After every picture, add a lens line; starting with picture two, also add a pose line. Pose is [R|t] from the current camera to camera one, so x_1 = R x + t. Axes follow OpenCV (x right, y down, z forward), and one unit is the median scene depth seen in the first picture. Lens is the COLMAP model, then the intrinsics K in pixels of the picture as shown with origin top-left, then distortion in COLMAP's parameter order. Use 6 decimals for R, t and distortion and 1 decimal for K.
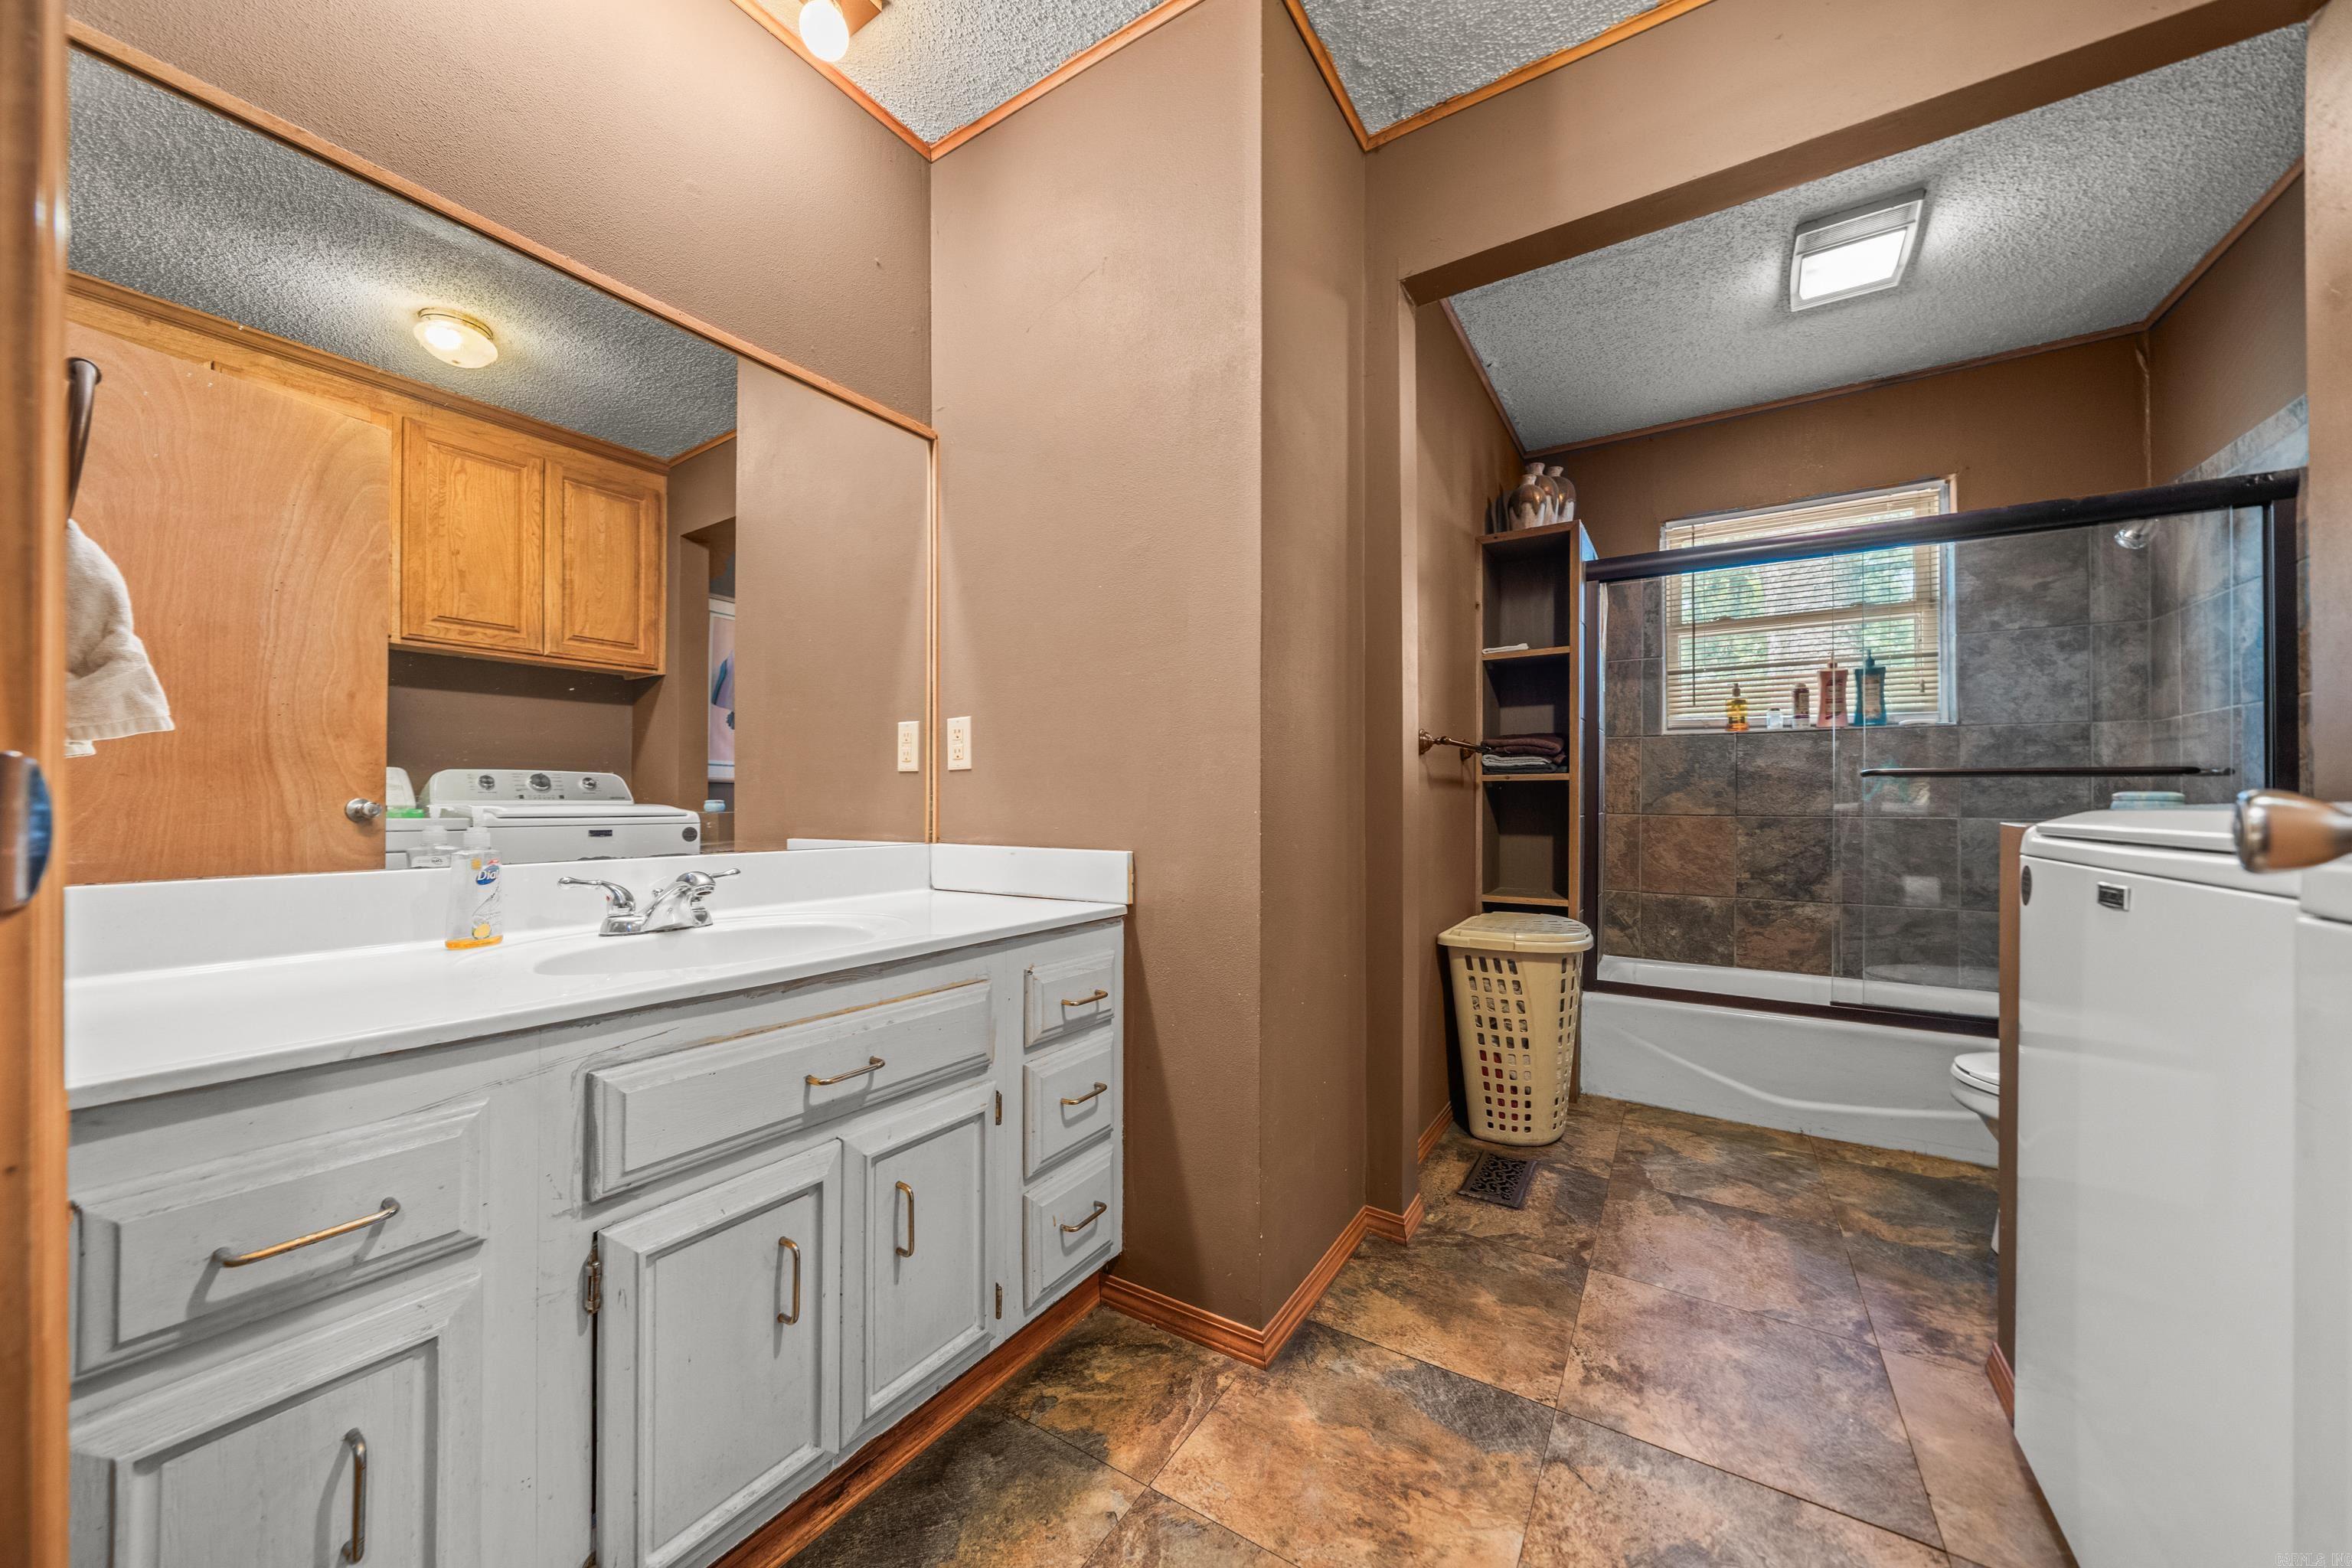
lens RADIAL K [[831.0, 0, 1191.7], [0, 831.0, 800.1], [0, 0, 1]] dist [-0.005930, -0.000377]
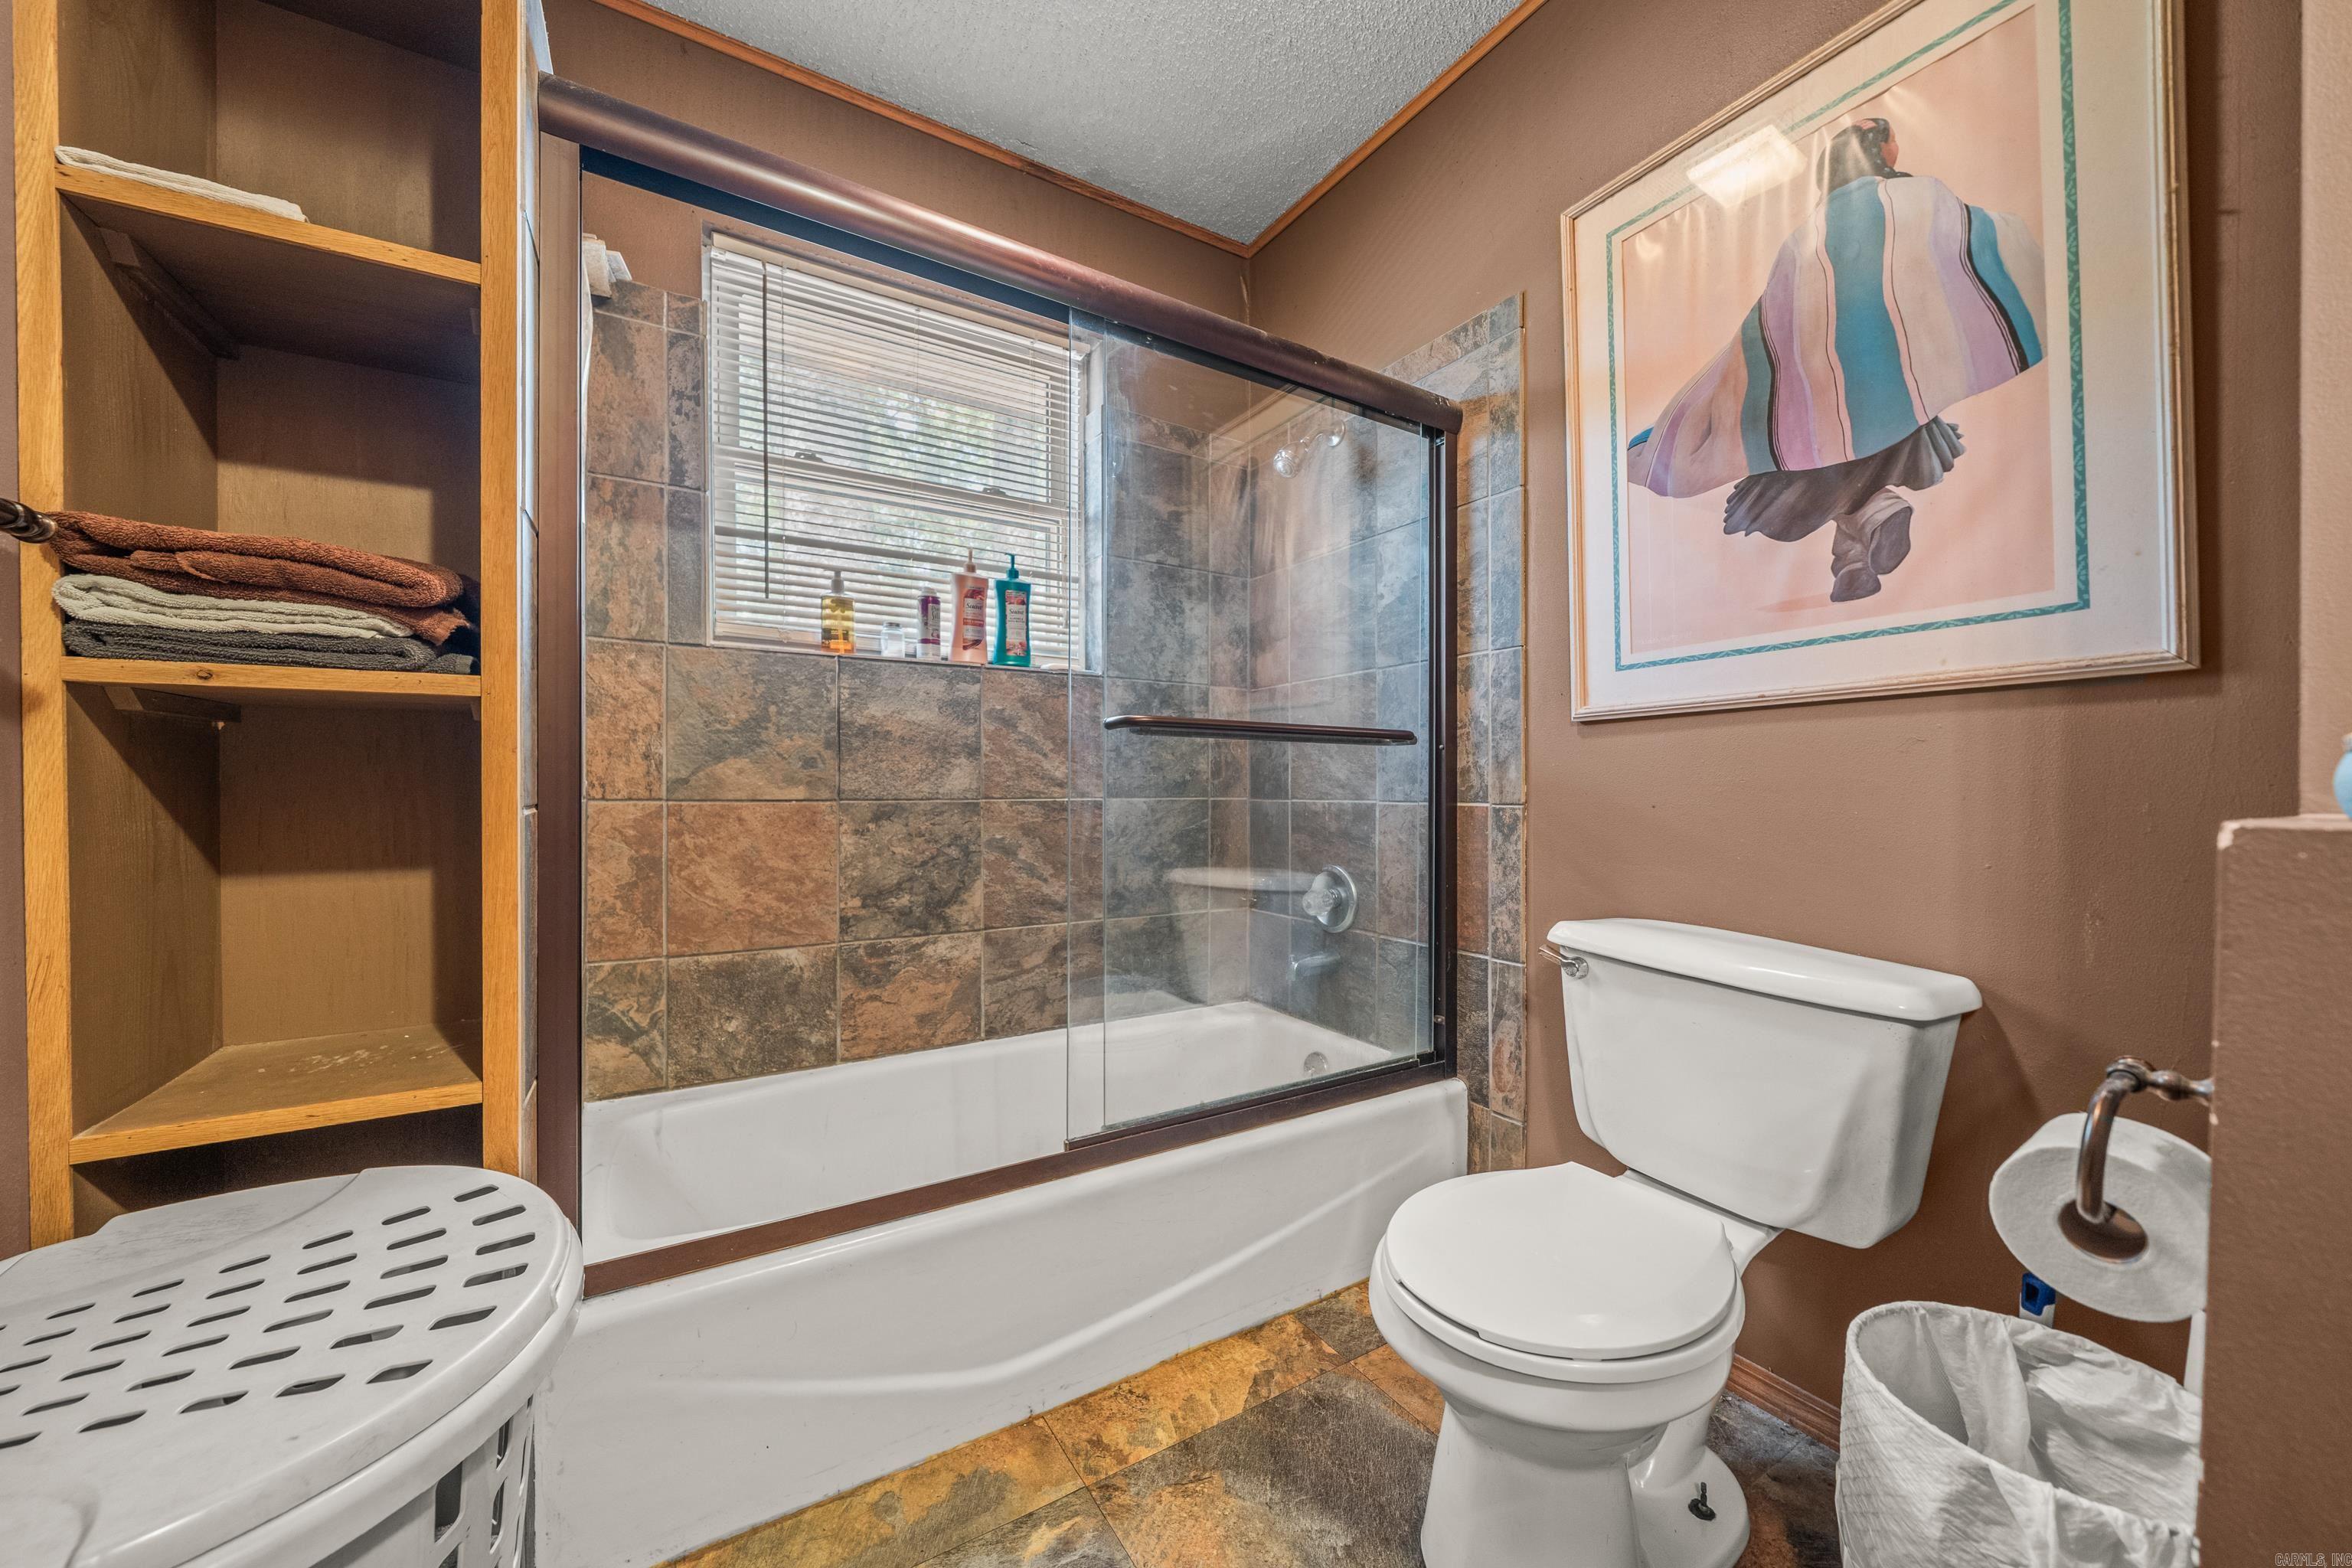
lens RADIAL K [[831.0, 0, 1193.9], [0, 831.0, 794.4], [0, 0, 1]] dist [-0.005930, -0.000377]
pose [[0.437068, -0.011568, 0.899354, 0.255063], [-0.001889, 0.999903, 0.013779, 0.006356], [-0.899427, -0.007721, 0.437004, 0.543498]]
